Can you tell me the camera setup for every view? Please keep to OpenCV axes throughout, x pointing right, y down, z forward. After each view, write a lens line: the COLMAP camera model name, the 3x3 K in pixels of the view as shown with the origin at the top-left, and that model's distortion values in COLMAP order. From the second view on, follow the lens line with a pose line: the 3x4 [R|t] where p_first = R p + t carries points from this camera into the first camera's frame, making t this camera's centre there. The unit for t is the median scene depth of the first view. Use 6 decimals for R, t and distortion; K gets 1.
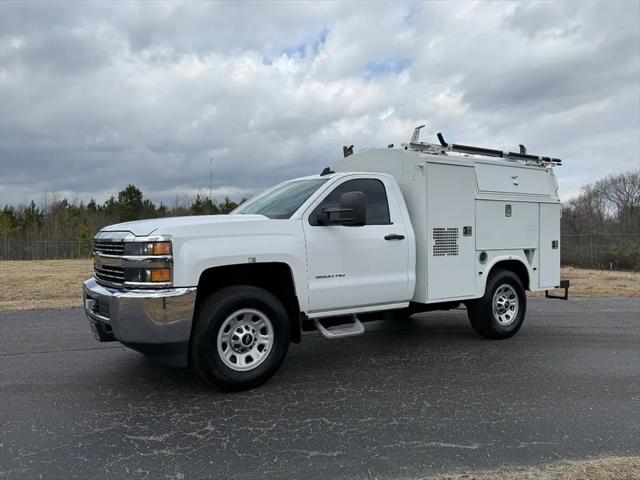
lens RADIAL K [[498.9, 0, 317.2], [0, 498.9, 240.6], [0, 0, 1]] dist [0.004396, -0.004702]
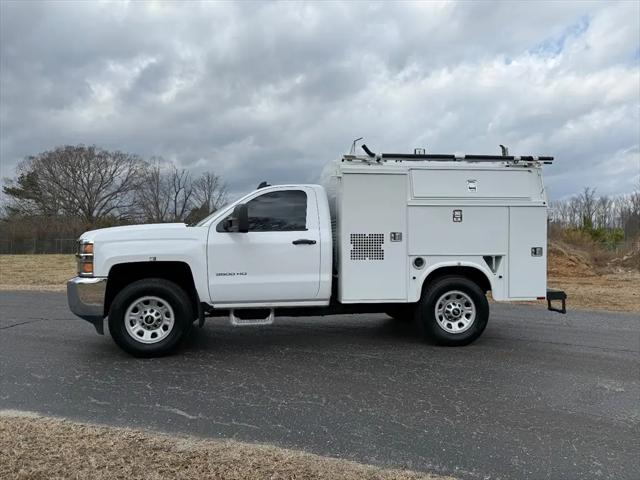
lens RADIAL K [[473.0, 0, 320.3], [0, 473.0, 243.0], [0, 0, 1]] dist [0.001965, -0.004531]
pose [[0.901817, 0.010498, -0.431991, 0.642170], [-0.009250, 0.999945, 0.004991, -0.010579], [0.432019, -0.000505, 0.901864, 0.059363]]
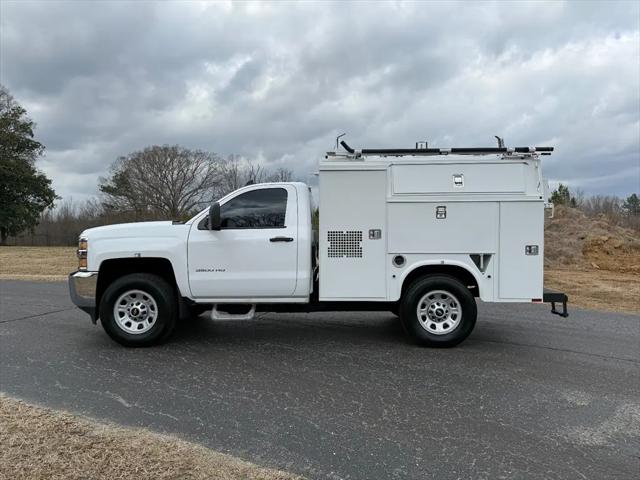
lens RADIAL K [[473.0, 0, 320.3], [0, 473.0, 243.0], [0, 0, 1]] dist [0.001965, -0.004531]
pose [[0.818447, 0.018947, -0.574269, 0.839332], [-0.009287, 0.999762, 0.019749, -0.020913], [0.574507, -0.010830, 0.818428, 0.171696]]
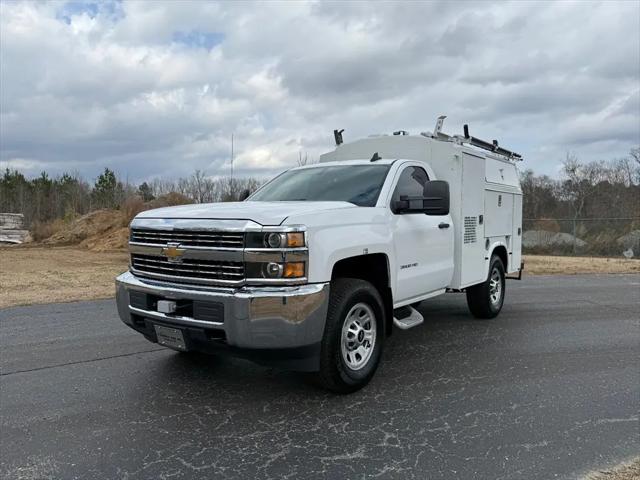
lens RADIAL K [[503.1, 0, 310.0], [0, 503.1, 242.8], [0, 0, 1]] dist [0.129564, -0.189494]
pose [[0.937654, -0.009129, 0.347450, -0.450018], [-0.004339, 0.999270, 0.037963, -0.009643], [-0.347542, -0.037104, 0.936930, 0.120518]]
